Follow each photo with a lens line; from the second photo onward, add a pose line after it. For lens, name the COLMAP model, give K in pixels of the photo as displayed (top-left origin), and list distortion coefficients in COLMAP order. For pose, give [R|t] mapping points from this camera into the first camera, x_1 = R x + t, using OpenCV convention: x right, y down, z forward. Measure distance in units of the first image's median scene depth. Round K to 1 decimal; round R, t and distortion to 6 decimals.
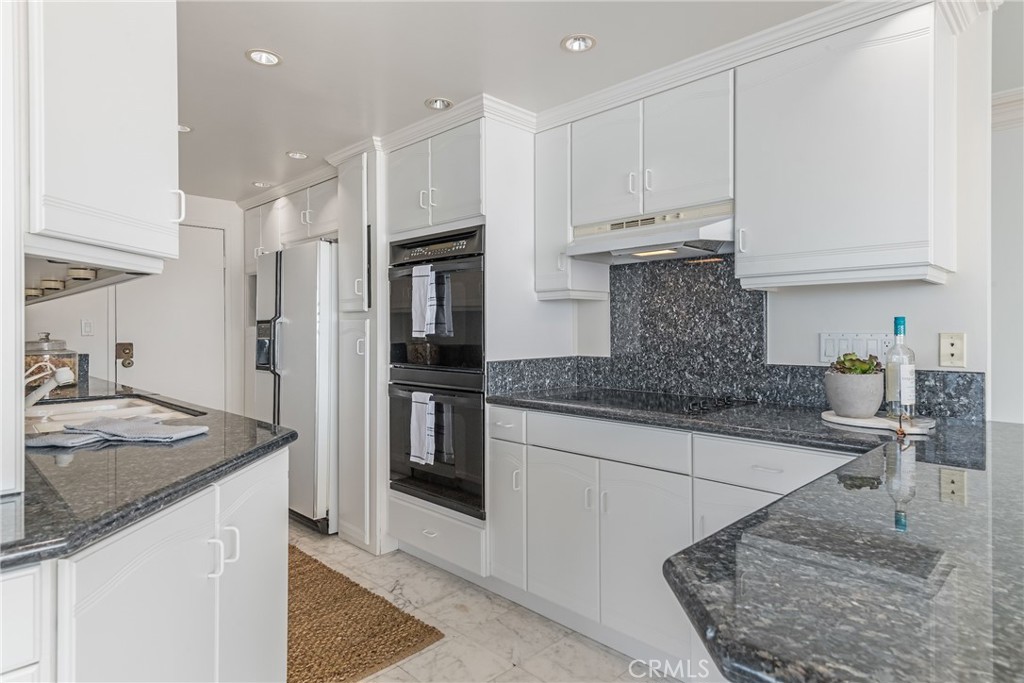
lens RADIAL K [[573.4, 0, 512.5], [0, 573.4, 330.7], [0, 0, 1]] dist [0.035445, -0.000627]
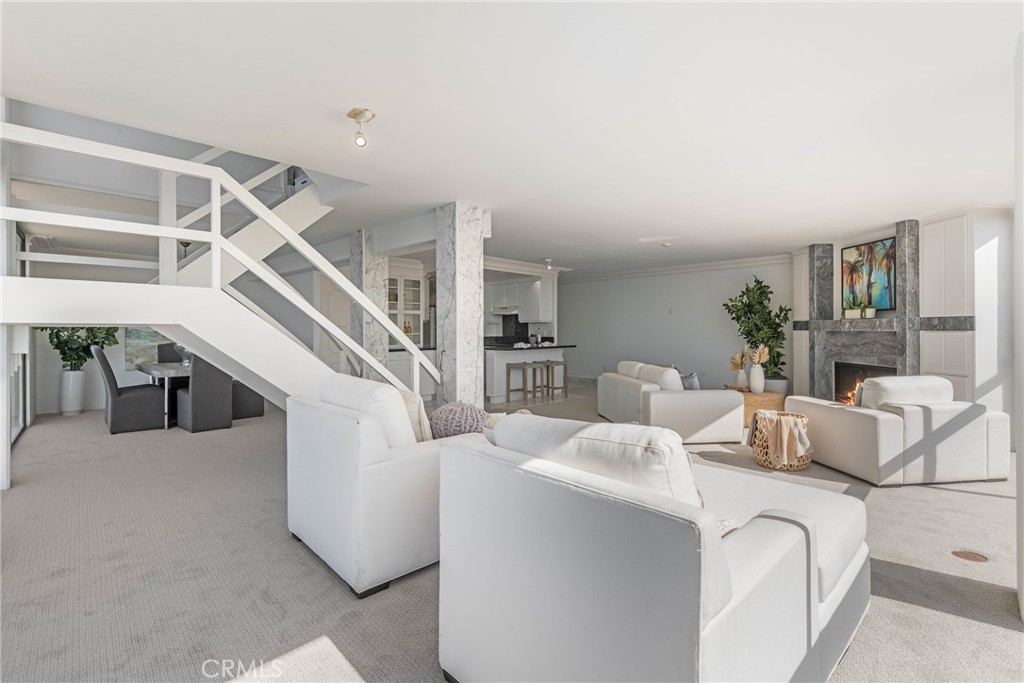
lens RADIAL K [[476.5, 0, 511.7], [0, 476.5, 331.0], [0, 0, 1]] dist [0.017592, -0.016953]
pose [[0.999971, -0.000941, 0.007594, 0.217190], [0.000938, 0.999999, 0.000464, 0.004734], [-0.007594, -0.000457, 0.999971, -2.675231]]
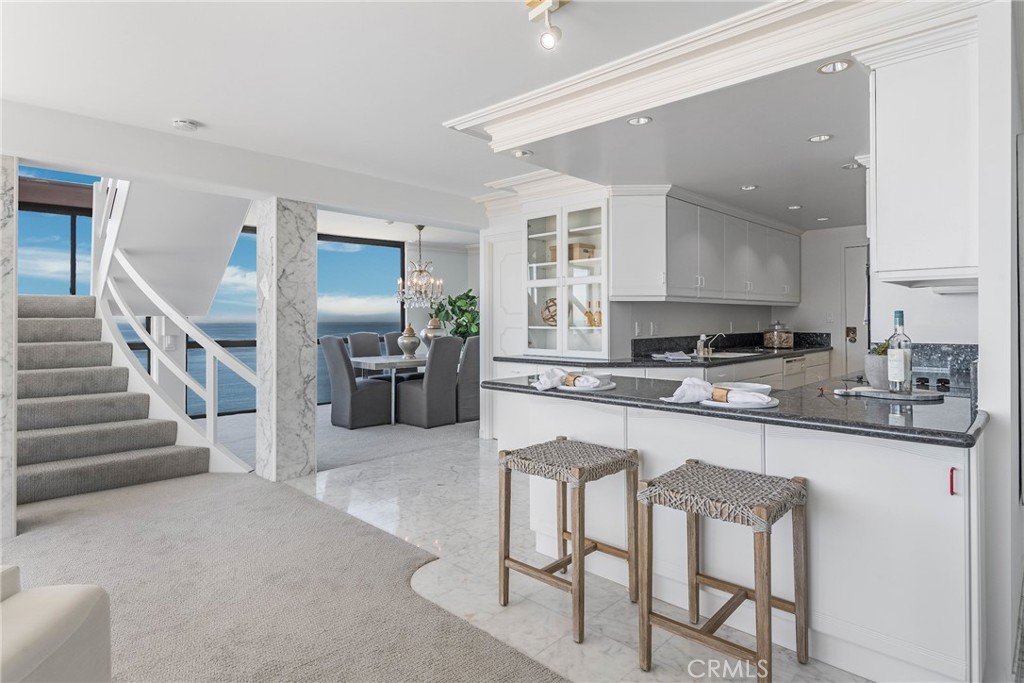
lens RADIAL K [[556.6, 0, 512.9], [0, 556.6, 316.1], [0, 0, 1]] dist [0.045218, -0.031599]
pose [[0.016072, -0.003219, -0.999866, 1.199818], [0.001270, 0.999994, -0.003199, -0.006605], [0.999870, -0.001218, 0.016076, 0.105440]]
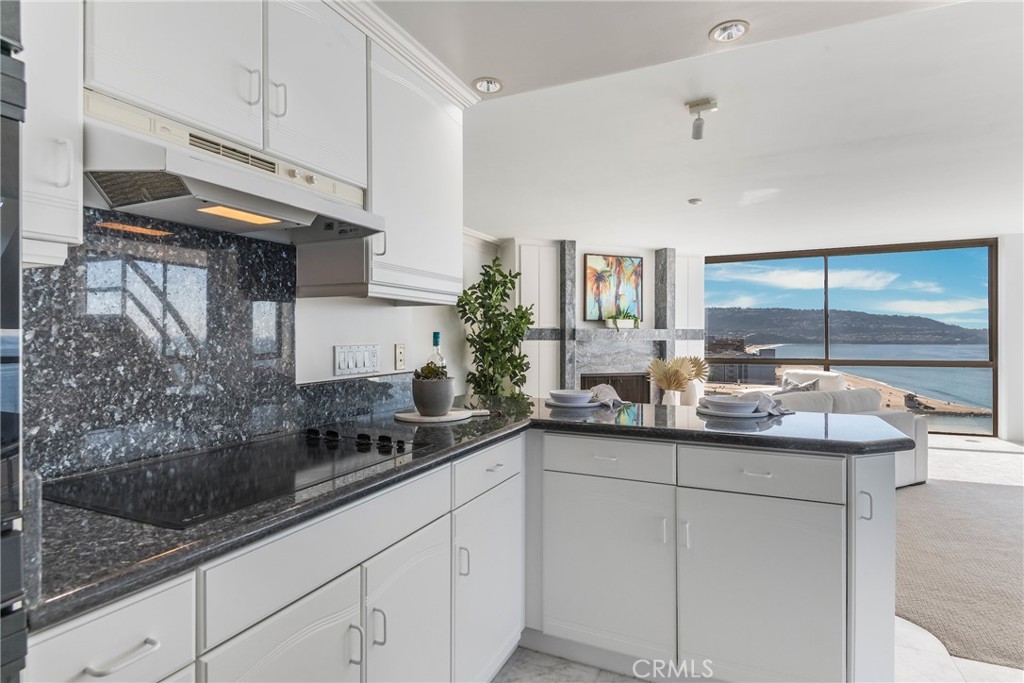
lens RADIAL K [[528.1, 0, 524.2], [0, 528.1, 331.1], [0, 0, 1]] dist [0.064340, -0.051214]
pose [[-0.359543, 0.012841, 0.933040, -0.327376], [0.003126, 0.999916, -0.012557, -0.006204], [-0.933123, -0.001598, -0.359553, 0.804845]]
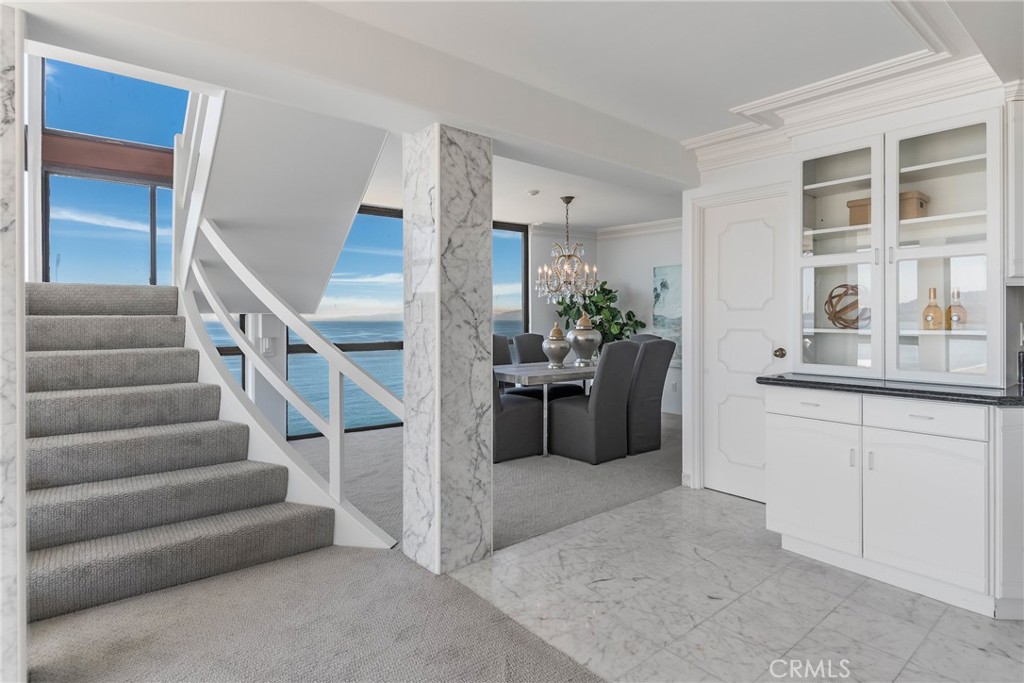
lens RADIAL K [[538.8, 0, 517.9], [0, 538.8, 319.2], [0, 0, 1]] dist [0.042068, -0.028230]
pose [[-0.077694, 0.005282, -0.996963, 0.587365], [0.001251, 0.999986, 0.005201, -0.005324], [0.996976, -0.000843, -0.077700, -0.302291]]
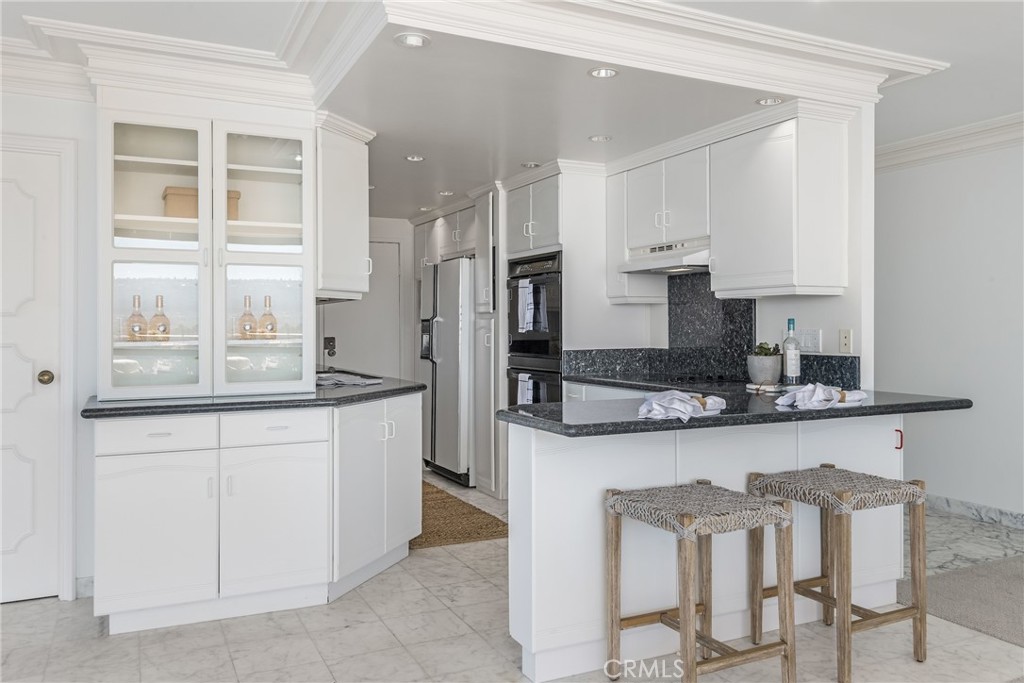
lens RADIAL K [[795.1, 0, 516.3], [0, 795.1, 325.8], [0, 0, 1]] dist [0.002413, -0.000536]
pose [[0.945405, -0.000674, -0.325896, 0.431308], [0.000141, 0.999999, -0.001660, -0.001400], [0.325897, 0.001523, 0.945404, -0.767922]]
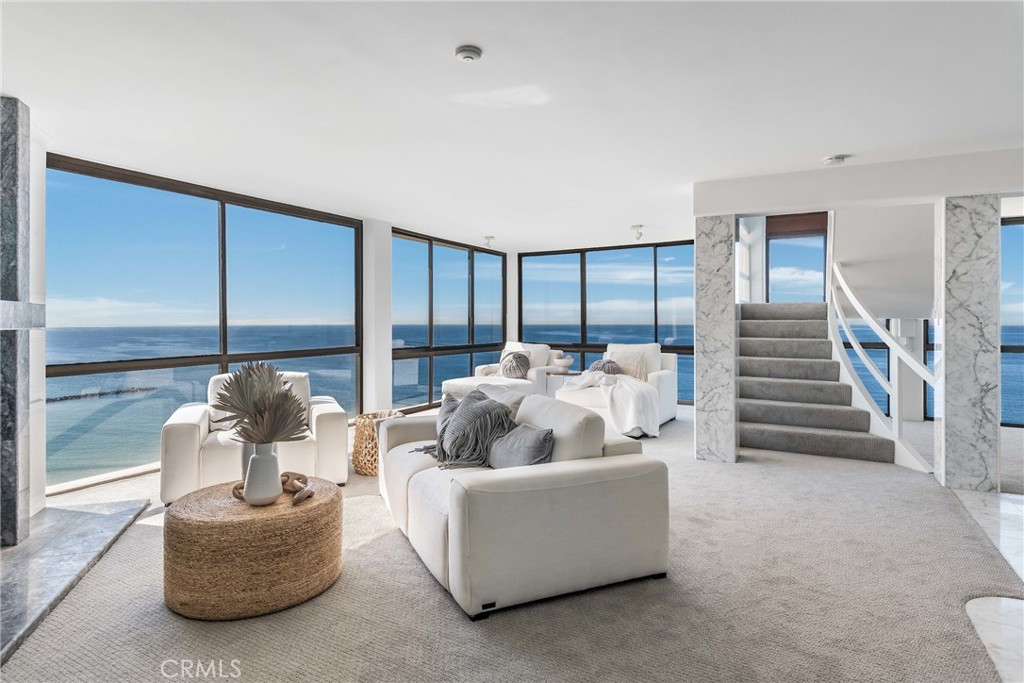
lens RADIAL K [[572.7, 0, 511.1], [0, 572.7, 320.1], [0, 0, 1]] dist [0.001003, -0.000546]
pose [[-0.955275, 0.000130, -0.295718, 1.221656], [0.000115, 1.000000, 0.000070, -0.008450], [0.295718, 0.000033, -0.955275, 0.599216]]
